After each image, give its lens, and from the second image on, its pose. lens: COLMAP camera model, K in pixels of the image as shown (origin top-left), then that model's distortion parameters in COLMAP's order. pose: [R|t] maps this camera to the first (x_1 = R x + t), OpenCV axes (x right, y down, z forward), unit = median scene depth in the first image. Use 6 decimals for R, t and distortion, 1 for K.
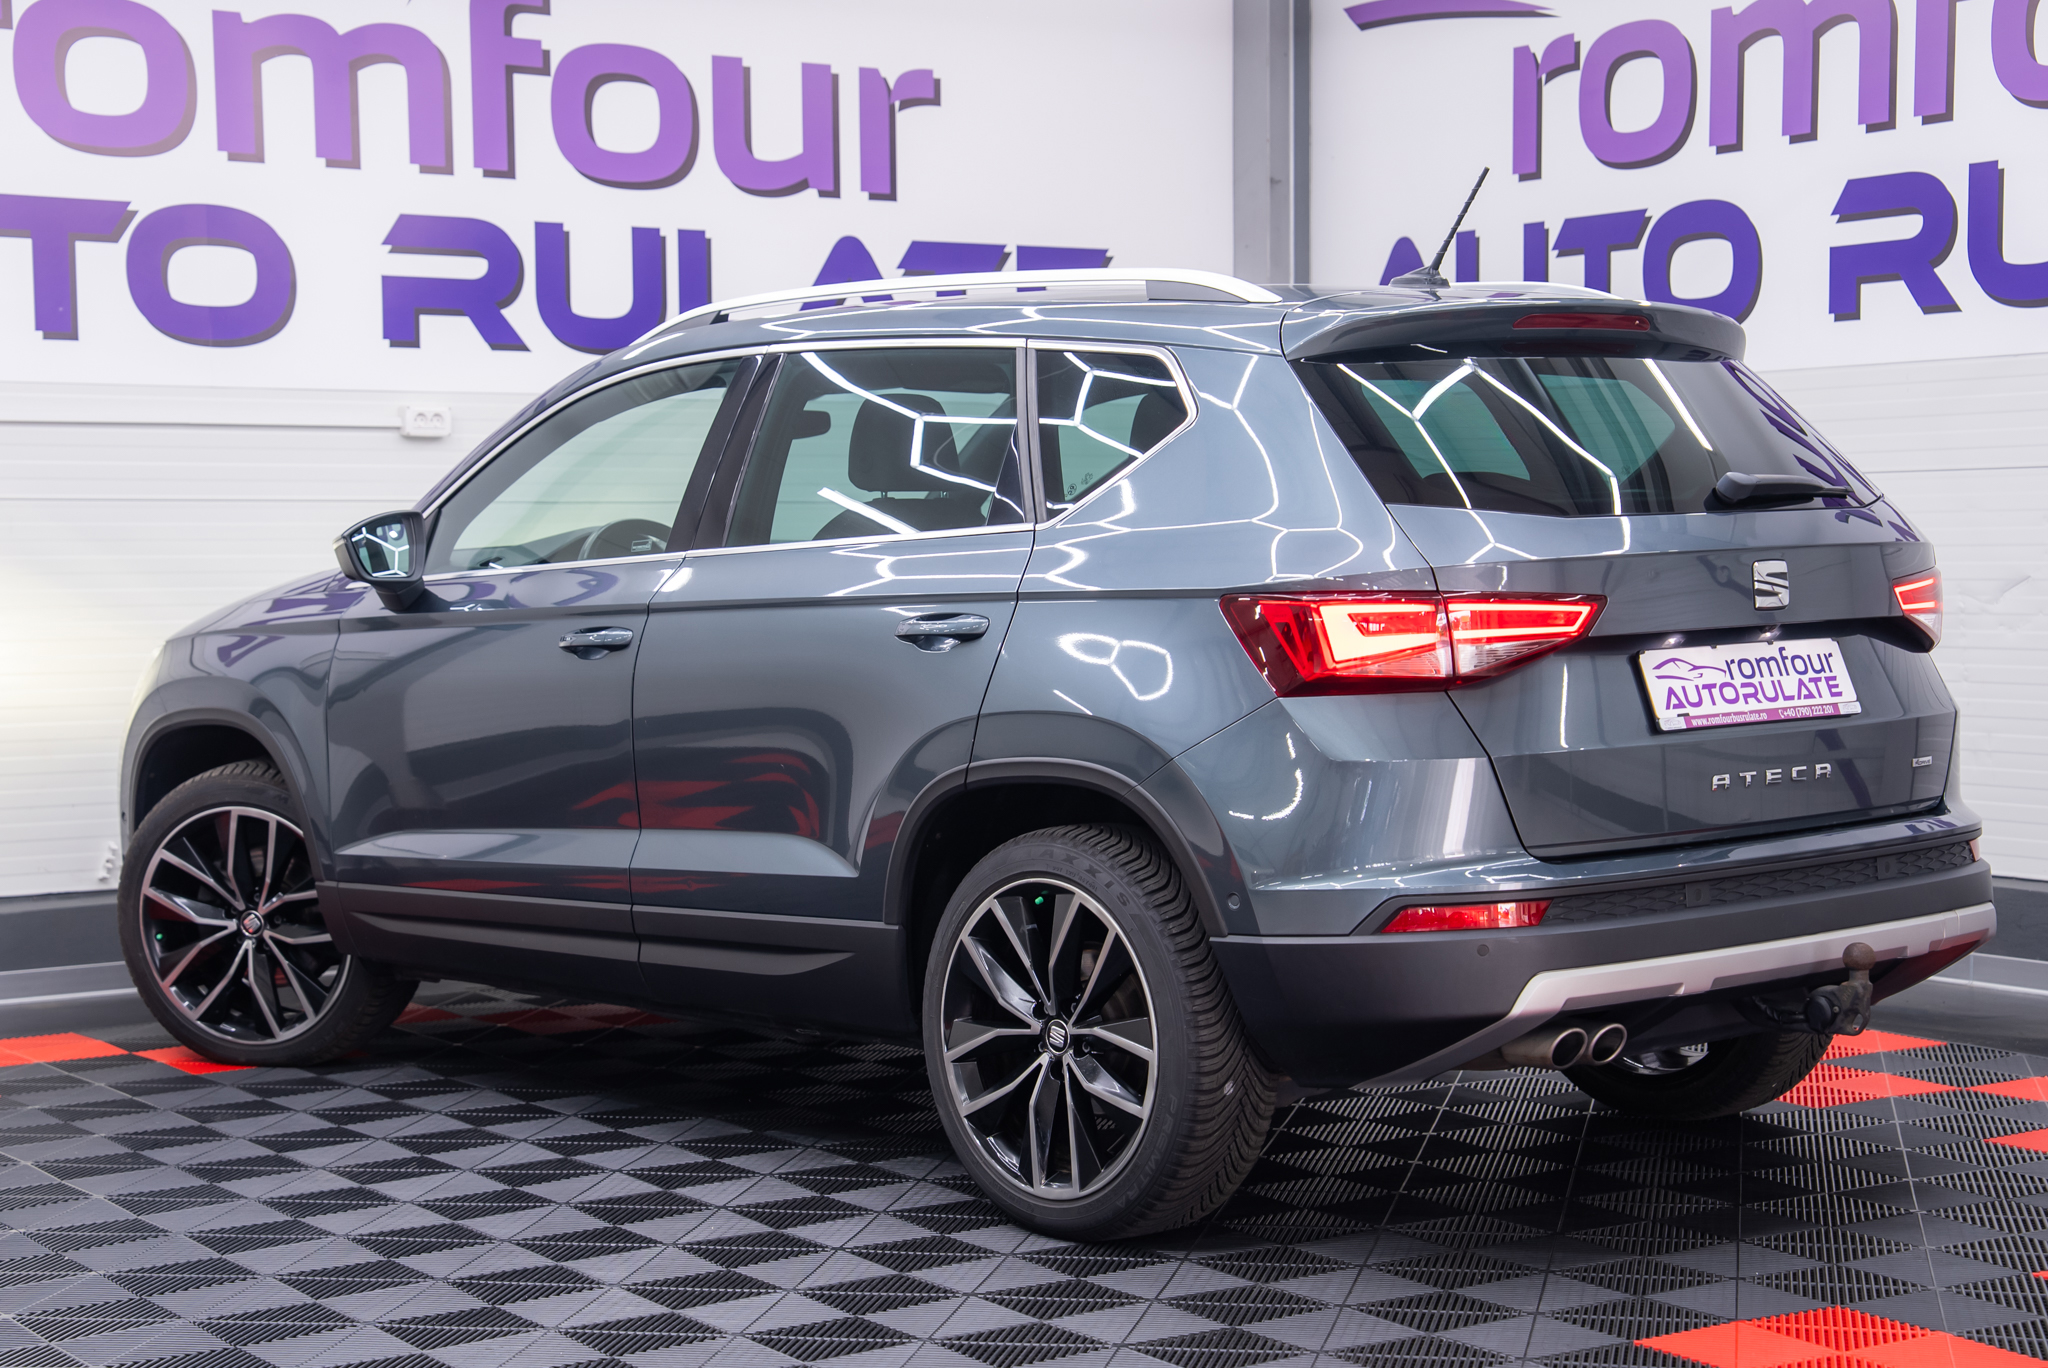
lens RADIAL K [[3569.2, 0, 1014.7], [0, 3569.2, 665.2], [0, 0, 1]] dist [0.267049, 0.000000]
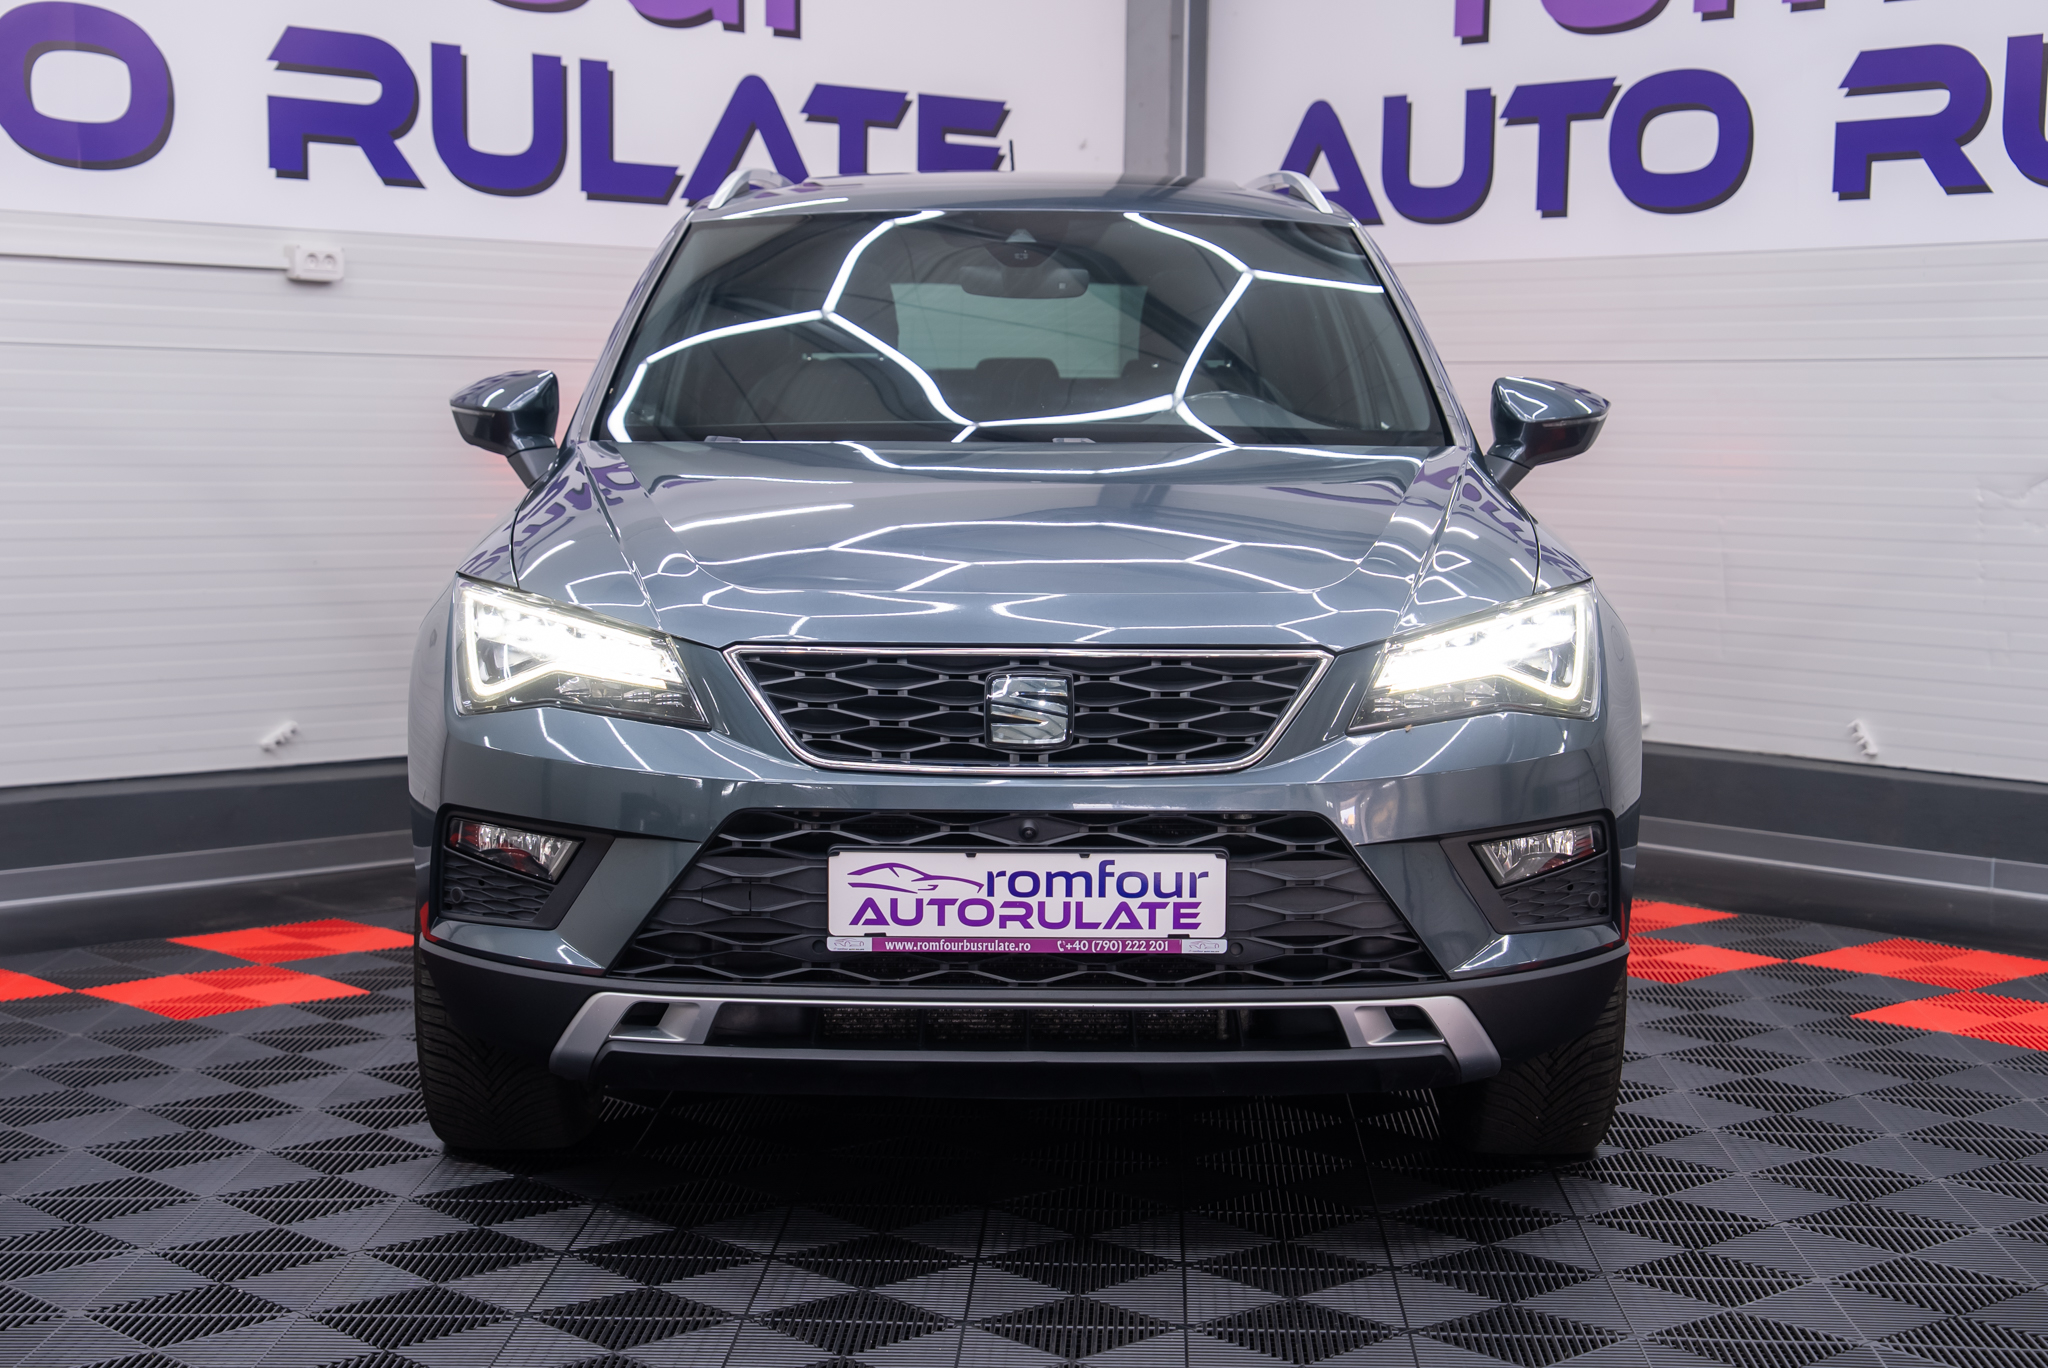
lens RADIAL K [[3413.7, 0, 1032.9], [0, 3413.7, 673.3], [0, 0, 1]] dist [0.234569, 0.000000]
pose [[0.985520, 0.008564, 0.169341, -0.130620], [-0.015213, 0.999162, 0.038009, -0.001567], [-0.168874, -0.040035, 0.984824, 0.121470]]
